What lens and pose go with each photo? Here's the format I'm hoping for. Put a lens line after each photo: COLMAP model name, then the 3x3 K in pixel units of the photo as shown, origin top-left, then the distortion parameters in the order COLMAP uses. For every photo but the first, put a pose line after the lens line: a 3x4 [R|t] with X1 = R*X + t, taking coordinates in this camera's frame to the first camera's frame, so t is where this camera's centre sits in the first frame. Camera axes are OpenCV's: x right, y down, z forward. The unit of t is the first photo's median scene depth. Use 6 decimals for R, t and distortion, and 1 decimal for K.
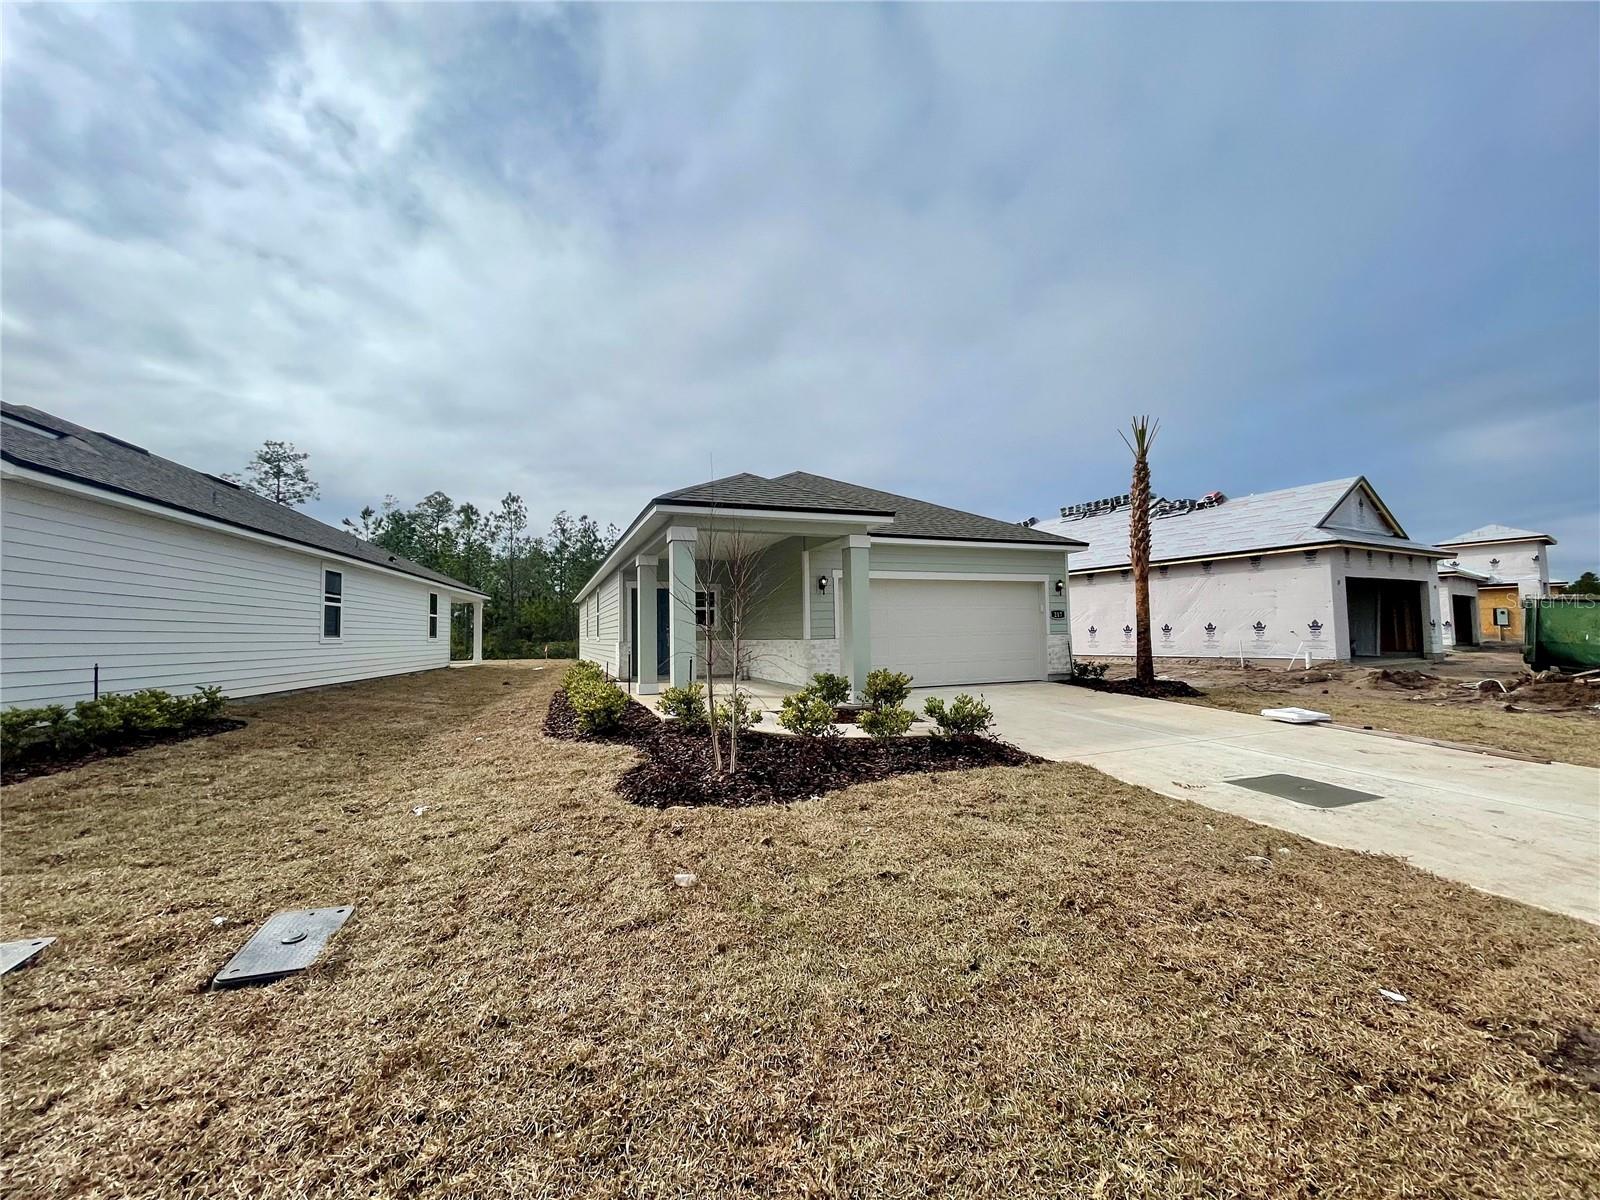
lens RADIAL K [[650.0, 0, 799.4], [0, 650.0, 598.7], [0, 0, 1]] dist [-0.003778, 0.001168]
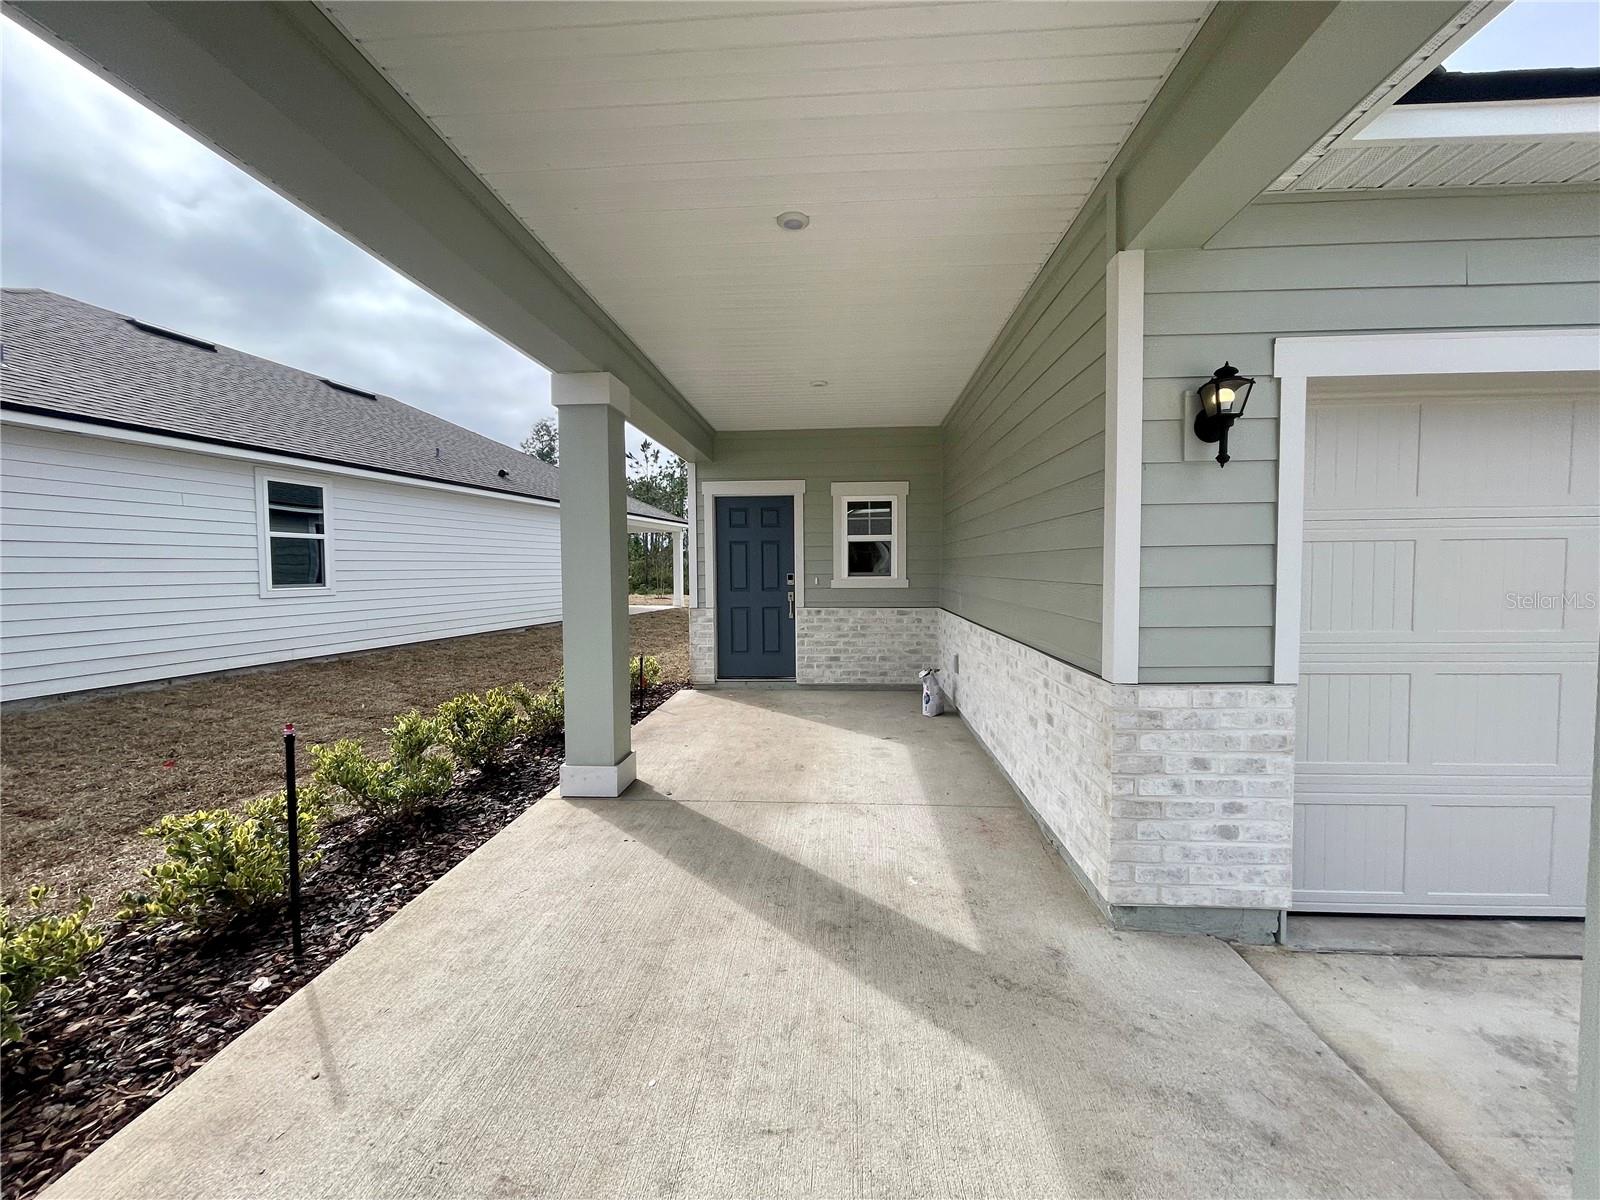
lens RADIAL K [[650.0, 0, 803.6], [0, 650.0, 600.4], [0, 0, 1]] dist [-0.003778, 0.001168]
pose [[0.901465, 0.033154, -0.431581, 0.006779], [0.016048, 0.993817, 0.109865, 0.007915], [0.432555, -0.105965, 0.895359, 0.556066]]
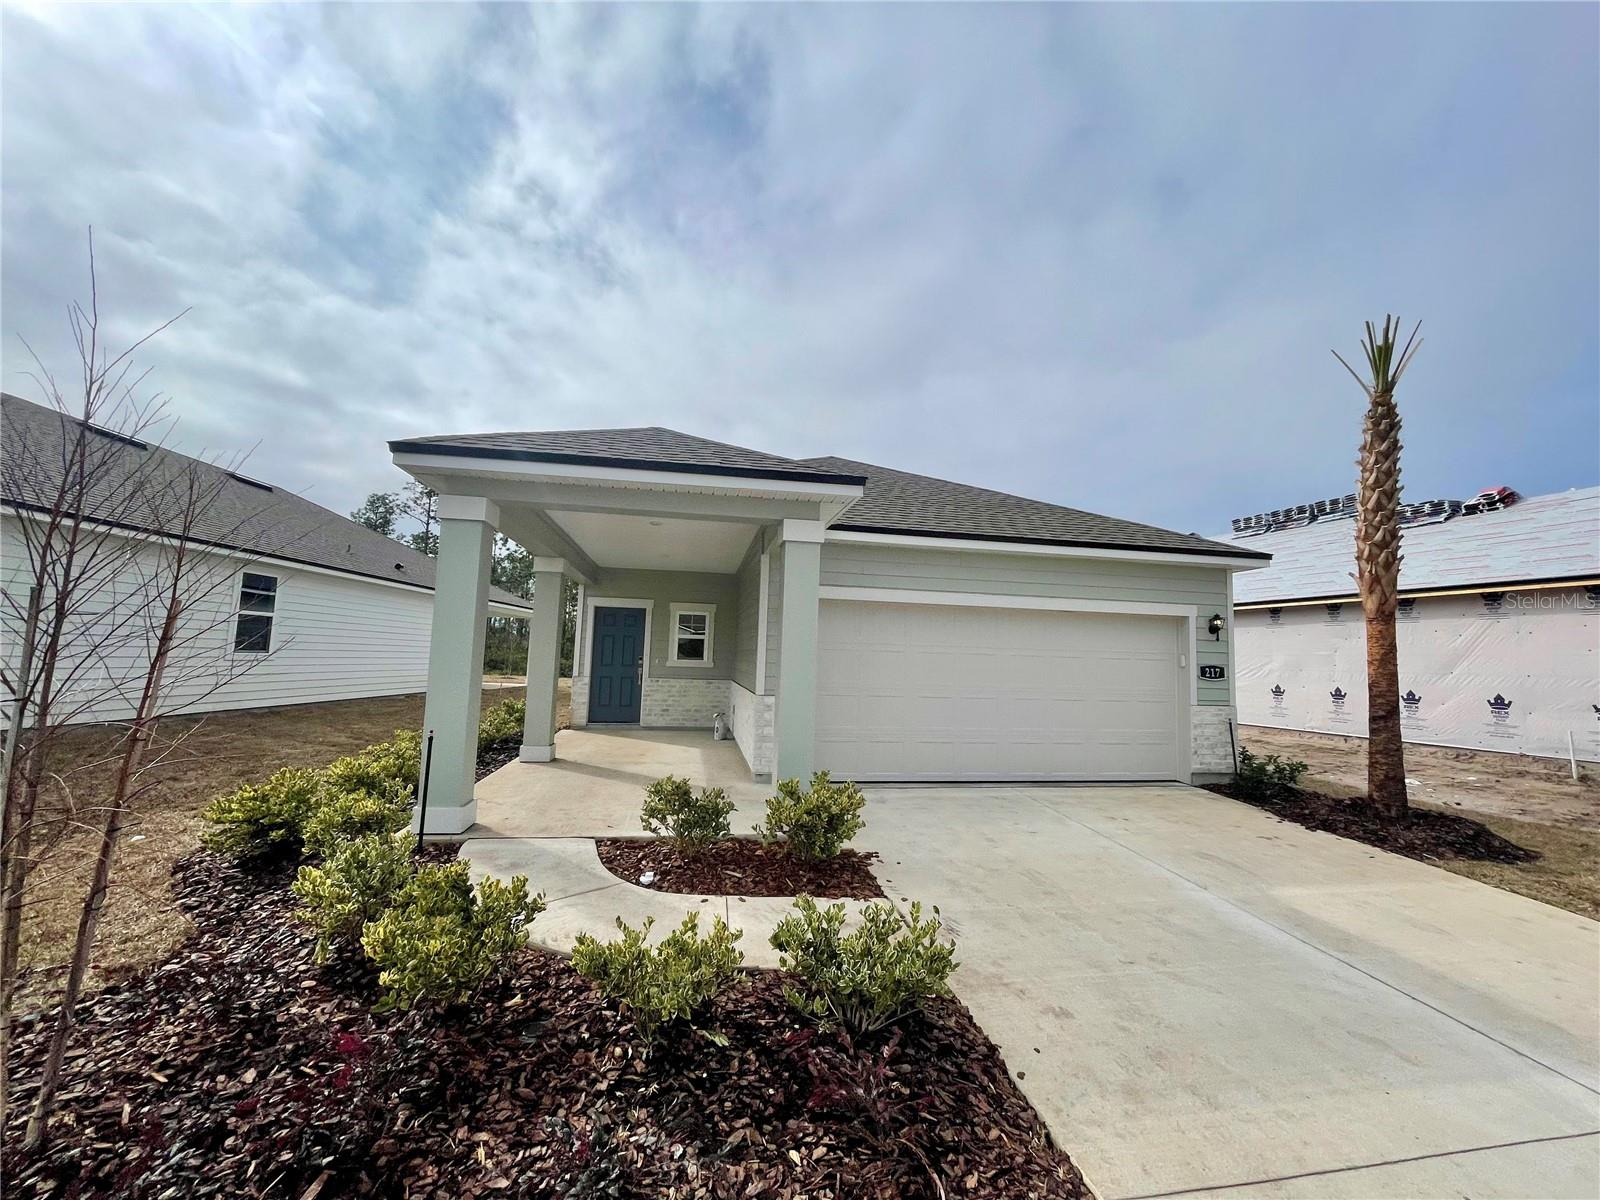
lens RADIAL K [[650.0, 0, 806.0], [0, 650.0, 602.8], [0, 0, 1]] dist [-0.003778, 0.001168]
pose [[0.976999, 0.030904, -0.210995, 0.133835], [-0.037828, 0.998868, -0.028857, -0.006824], [0.209864, 0.036175, 0.977061, 0.286830]]
